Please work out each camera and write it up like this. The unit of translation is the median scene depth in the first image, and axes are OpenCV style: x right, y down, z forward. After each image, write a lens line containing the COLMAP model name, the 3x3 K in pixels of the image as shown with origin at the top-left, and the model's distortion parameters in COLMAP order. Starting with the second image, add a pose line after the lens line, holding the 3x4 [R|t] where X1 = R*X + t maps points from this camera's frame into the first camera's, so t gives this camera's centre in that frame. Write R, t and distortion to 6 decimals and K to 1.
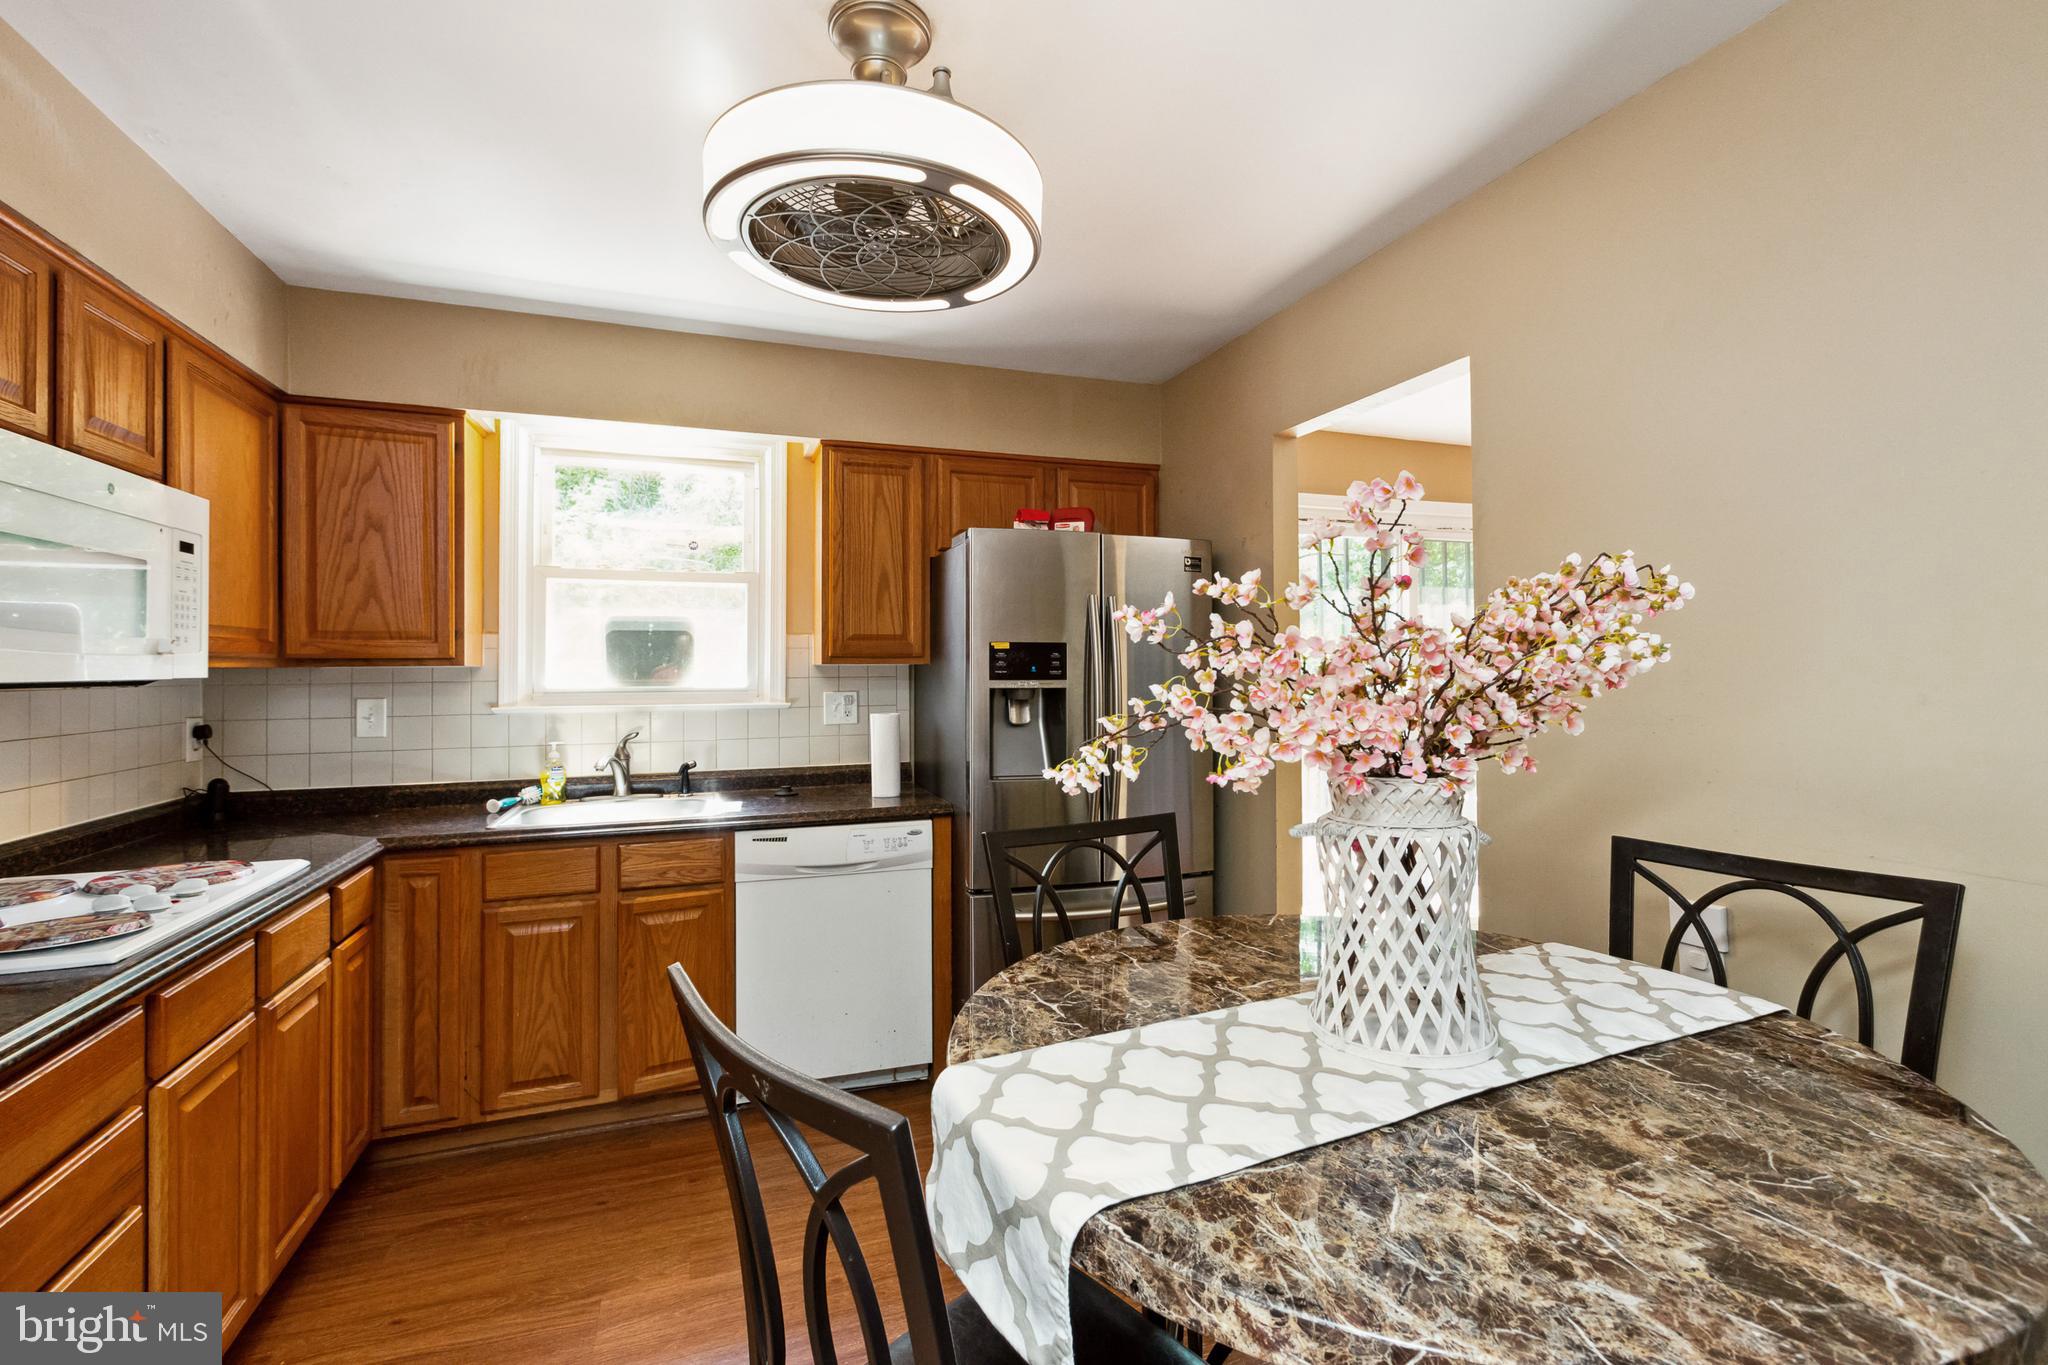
lens RADIAL K [[907.9, 0, 1051.7], [0, 907.9, 654.4], [0, 0, 1]] dist [-0.000060, 0.000076]
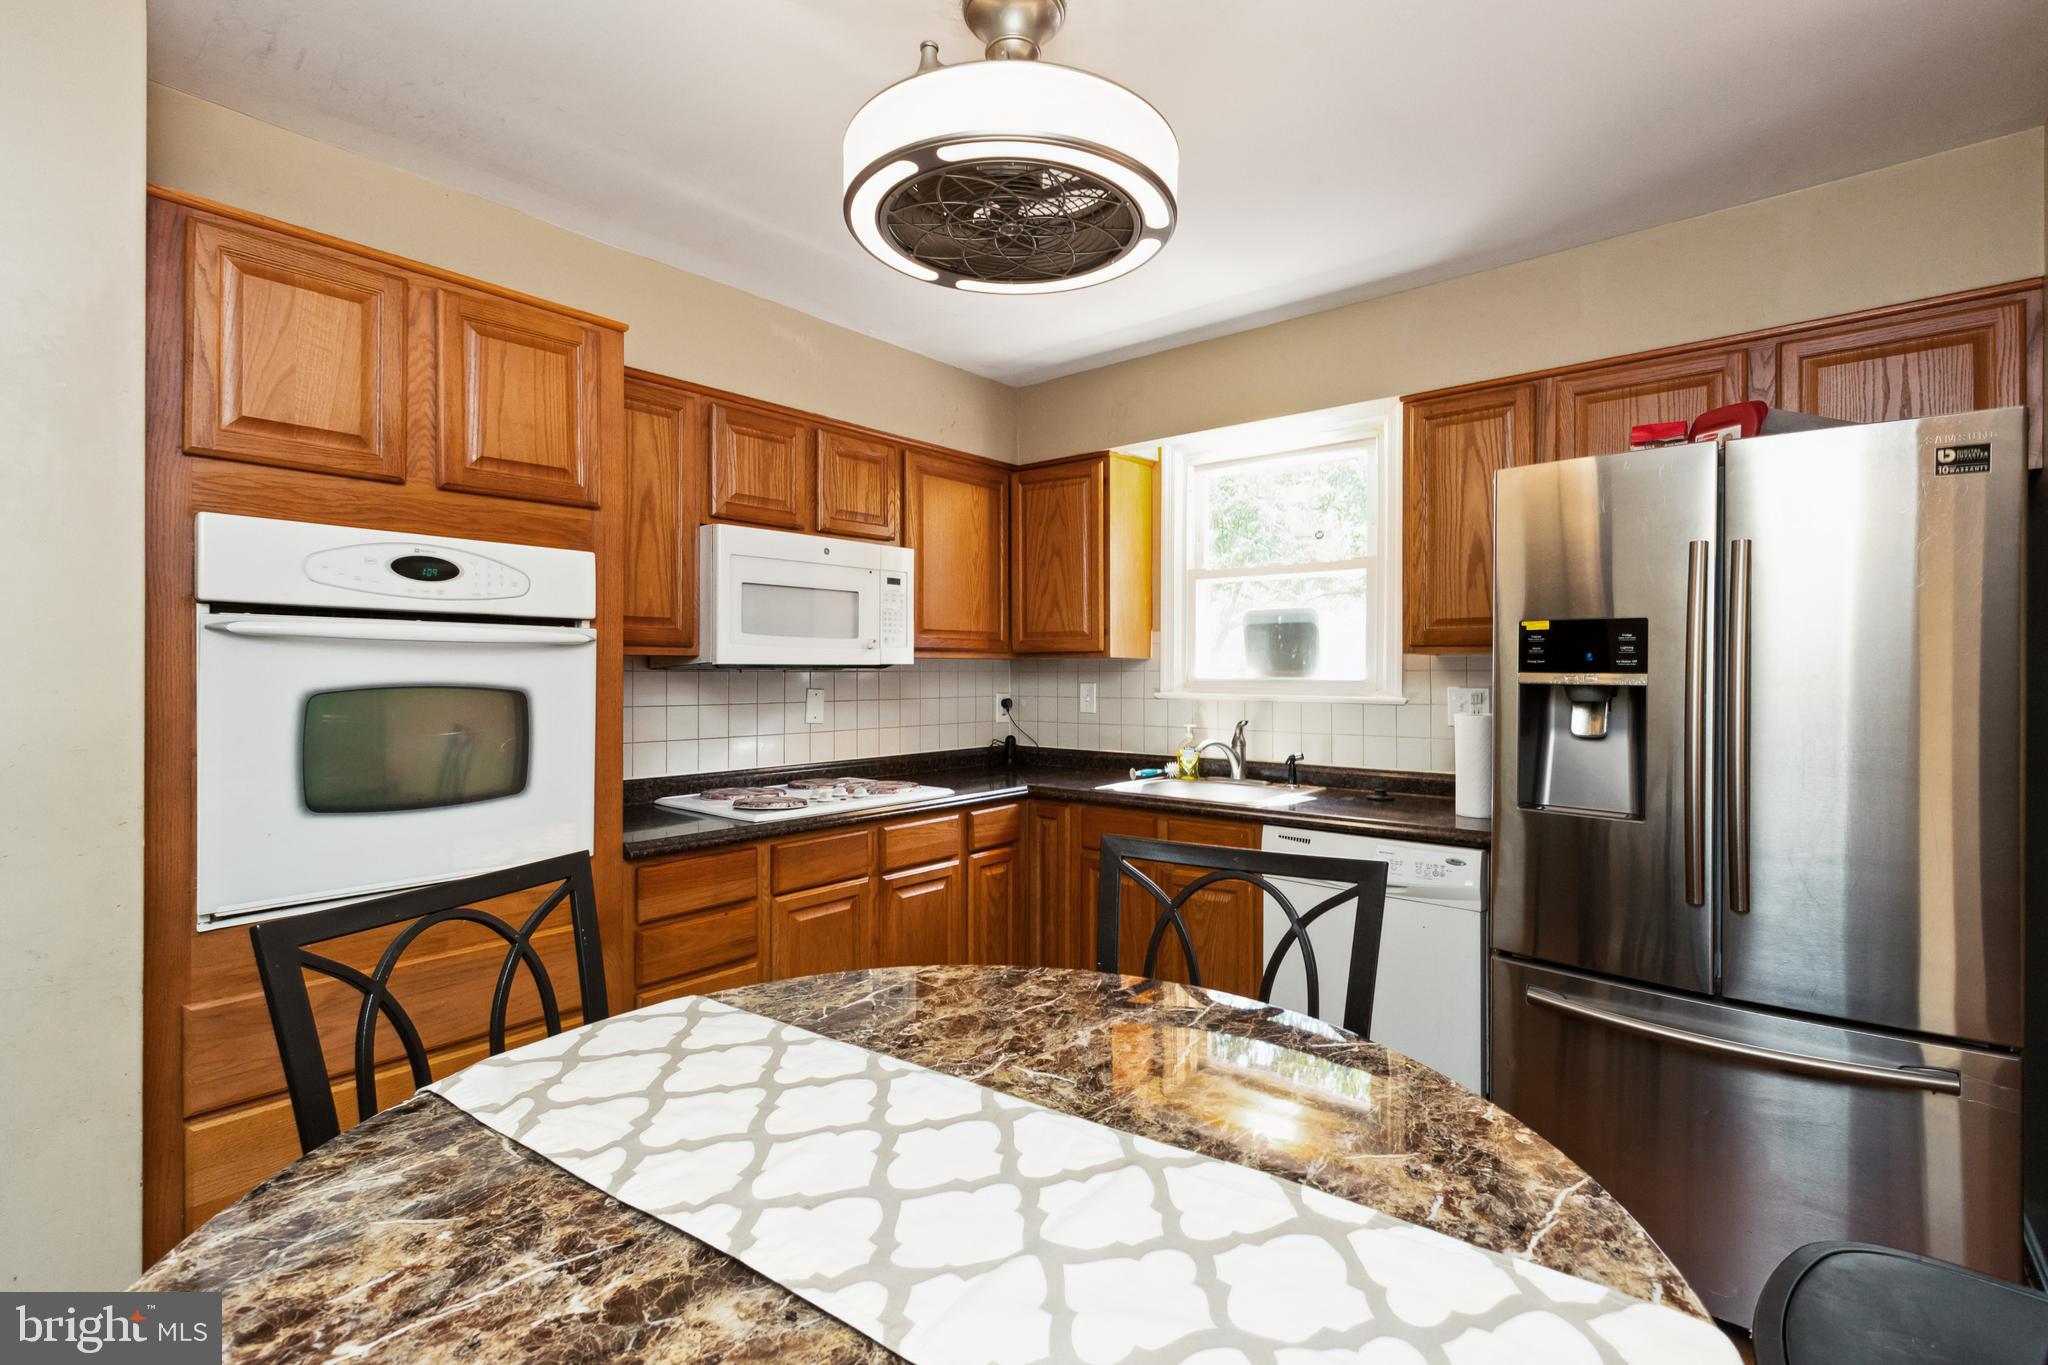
lens RADIAL K [[928.3, 0, 1038.9], [0, 928.3, 667.8], [0, 0, 1]] dist [0.005690, -0.001481]
pose [[0.496016, 0.003556, -0.868306, 0.582474], [0.009840, 0.999904, 0.009716, 0.019312], [0.868258, -0.013363, 0.495933, 0.420906]]
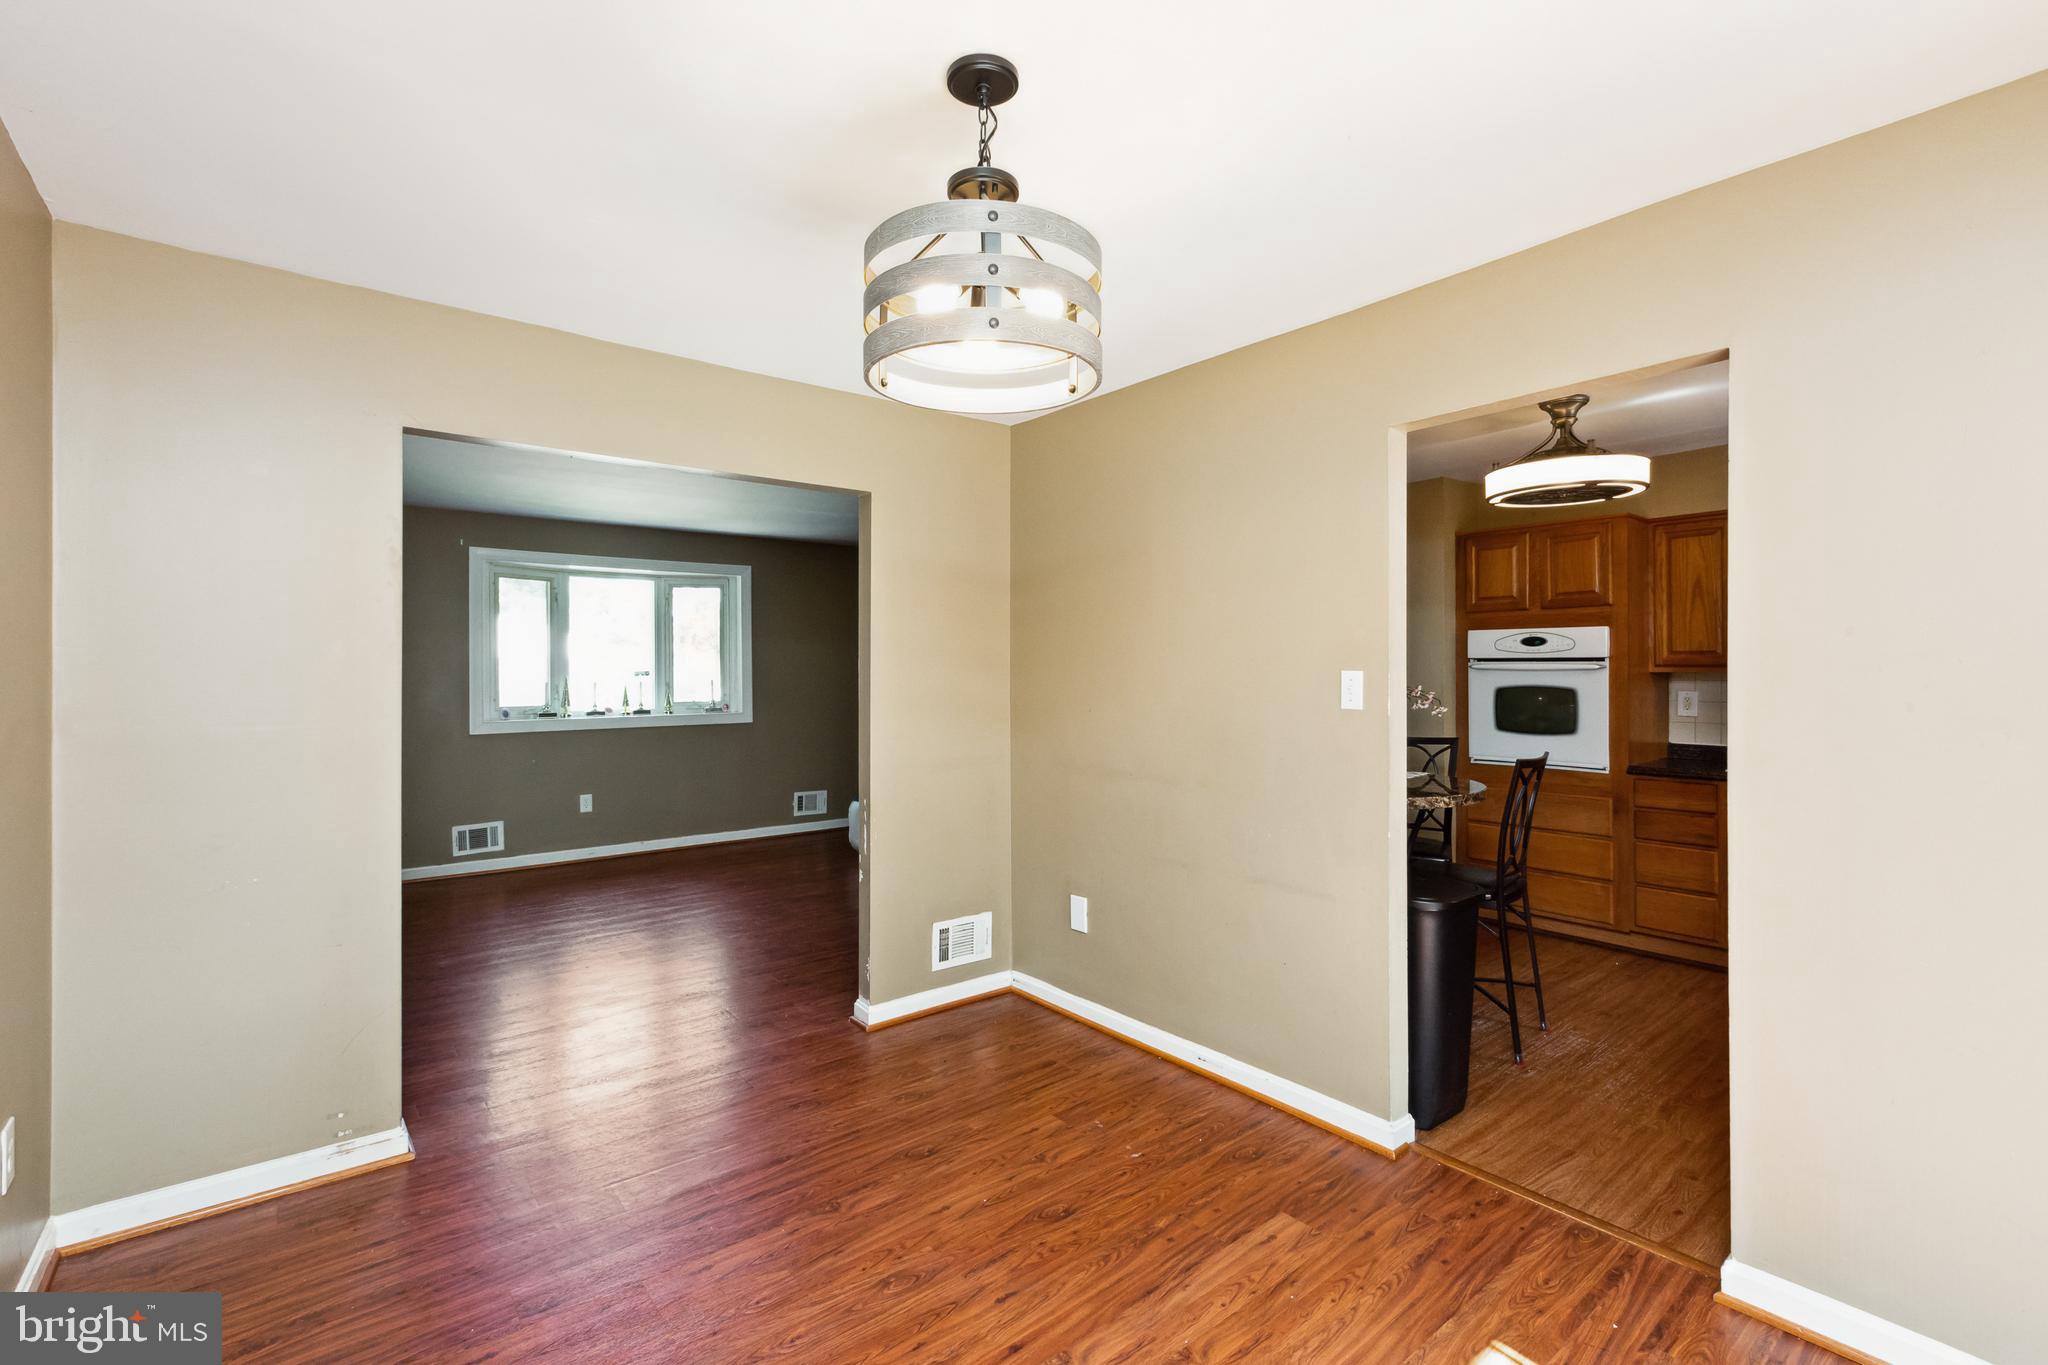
lens RADIAL K [[928.3, 0, 1038.9], [0, 928.3, 667.8], [0, 0, 1]] dist [0.005690, -0.001481]
pose [[-0.948060, 0.001042, -0.318090, 1.469217], [0.009260, 0.999661, -0.024327, 0.037765], [0.317957, -0.026009, -0.947748, 2.273830]]
